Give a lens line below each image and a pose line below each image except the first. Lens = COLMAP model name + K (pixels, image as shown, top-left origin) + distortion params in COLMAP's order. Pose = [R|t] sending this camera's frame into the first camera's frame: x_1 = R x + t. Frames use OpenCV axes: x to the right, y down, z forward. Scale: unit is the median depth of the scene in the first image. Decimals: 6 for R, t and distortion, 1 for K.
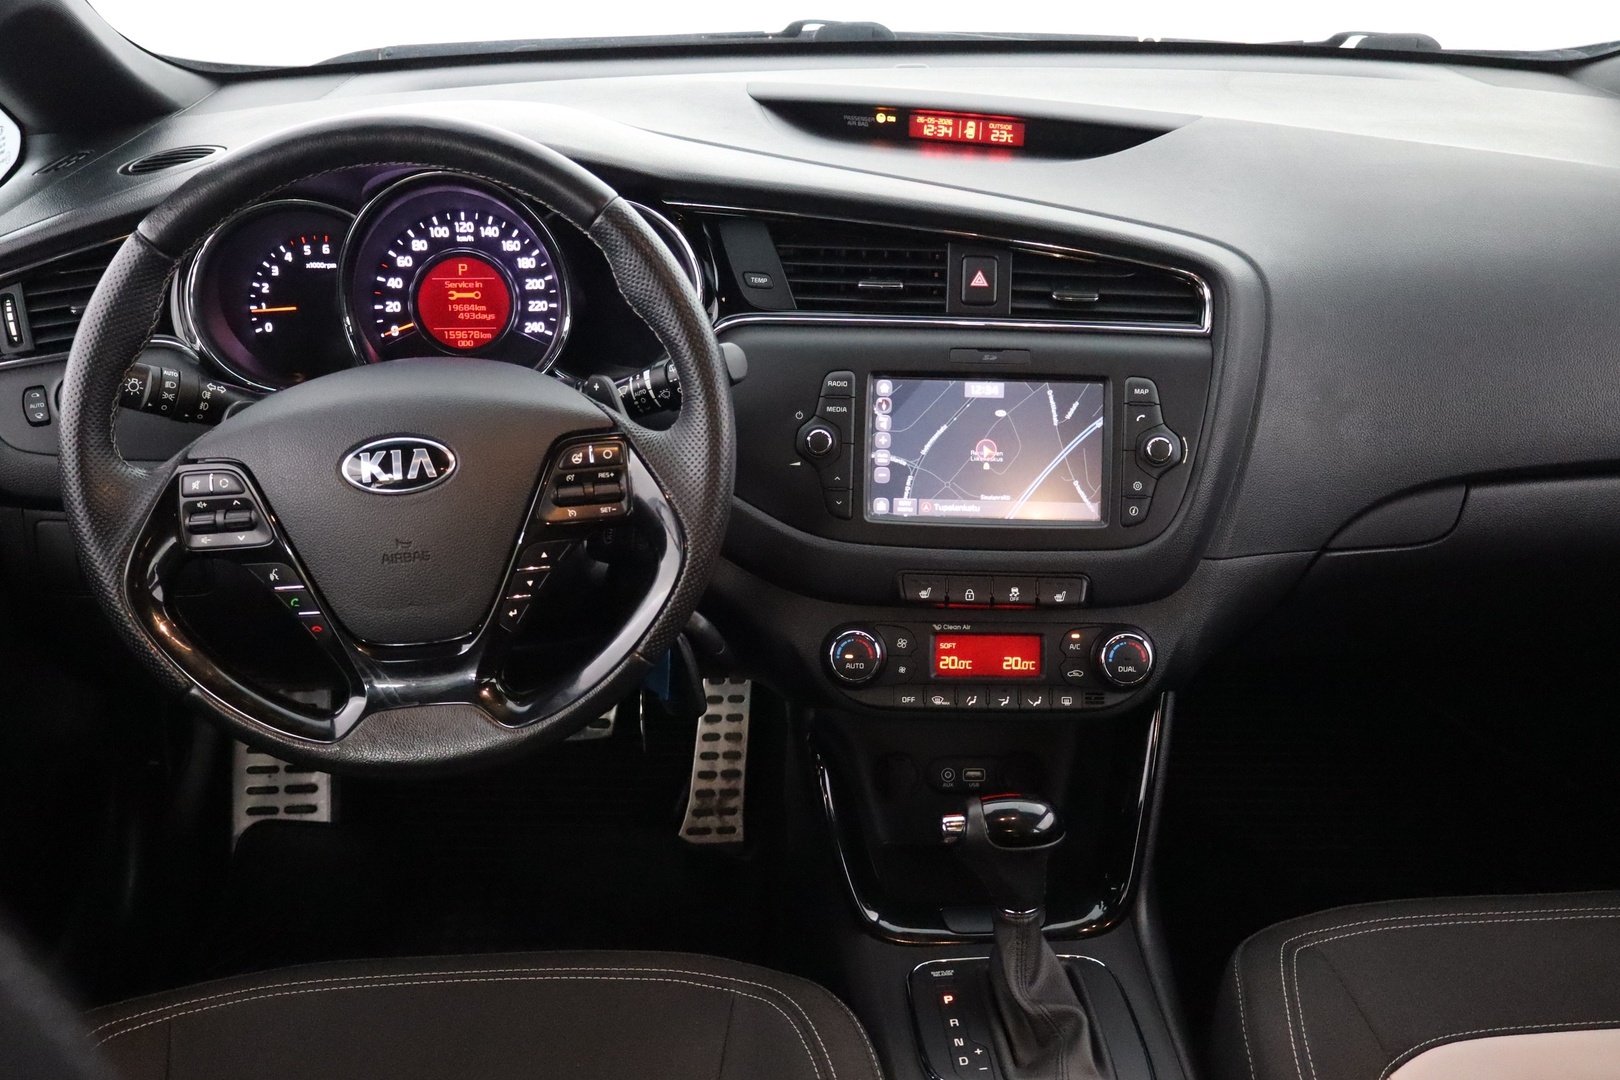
lens RADIAL K [[1750.7, 0, 797.8], [0, 1750.7, 535.1], [0, 0, 1]] dist [0.052698, 0.000000]
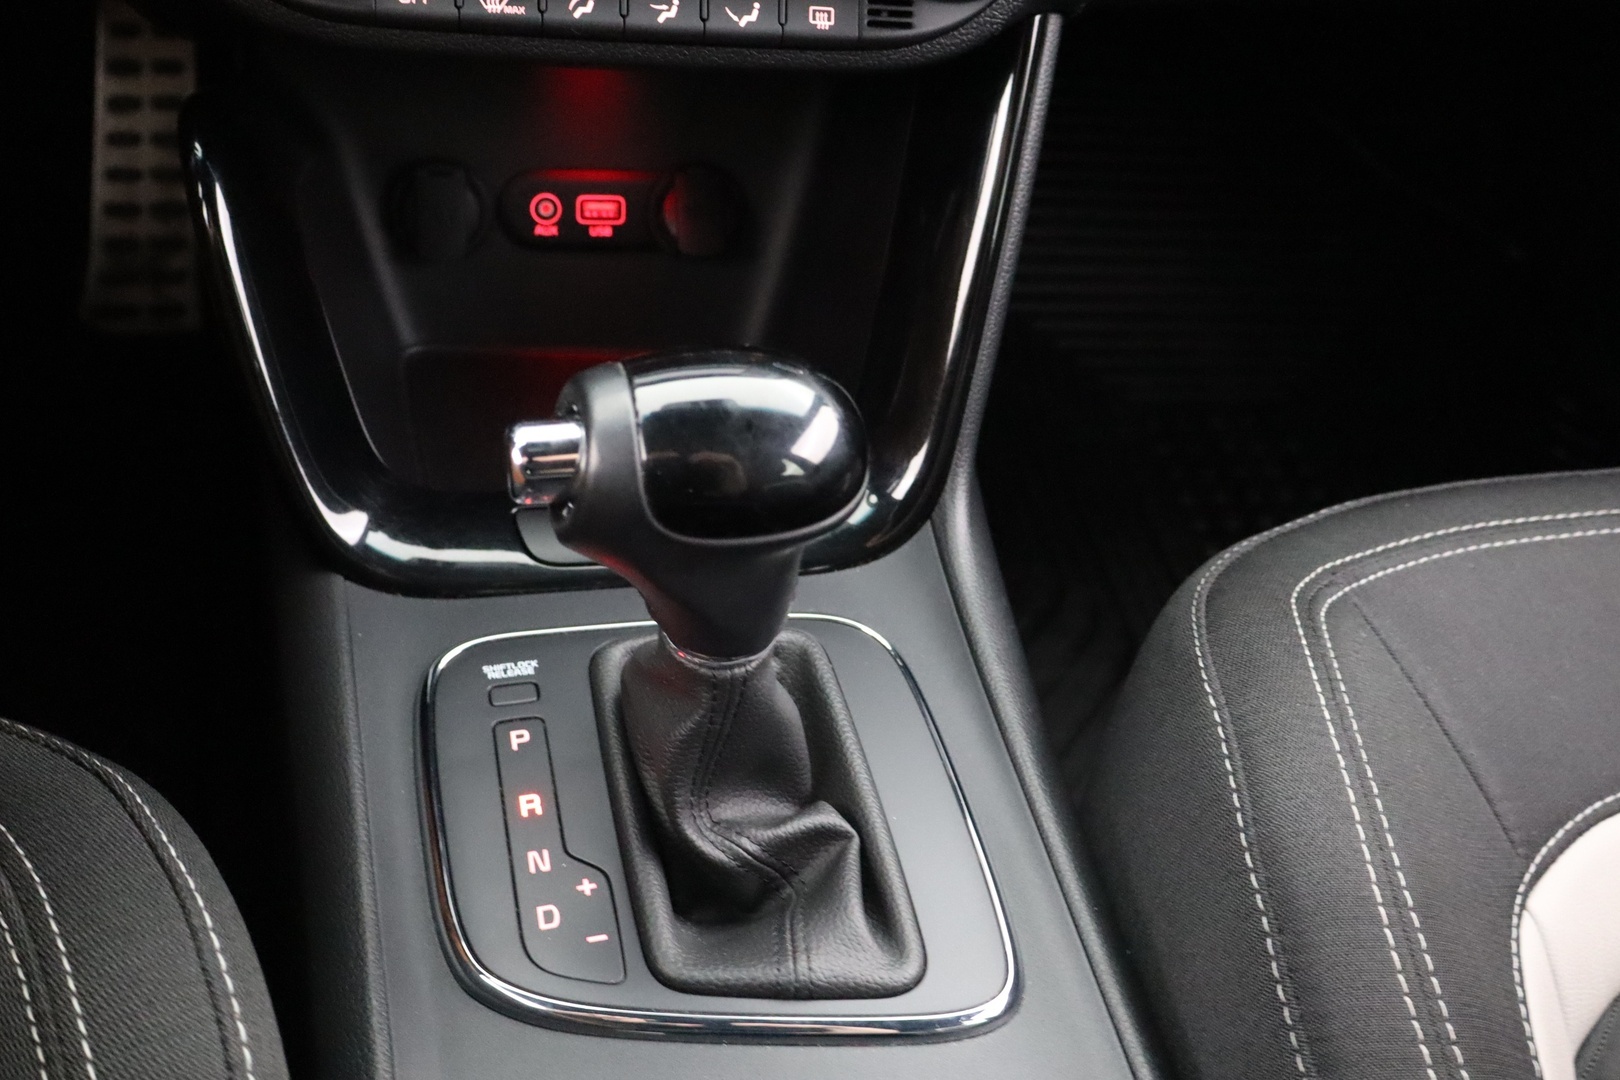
lens RADIAL K [[1750.7, 0, 809.2], [0, 1750.7, 541.6], [0, 0, 1]] dist [0.052698, 0.000000]
pose [[0.981259, -0.019400, 0.191715, 0.056998], [-0.039601, 0.953379, 0.299167, 0.070619], [-0.188581, -0.301152, 0.934743, 0.470649]]
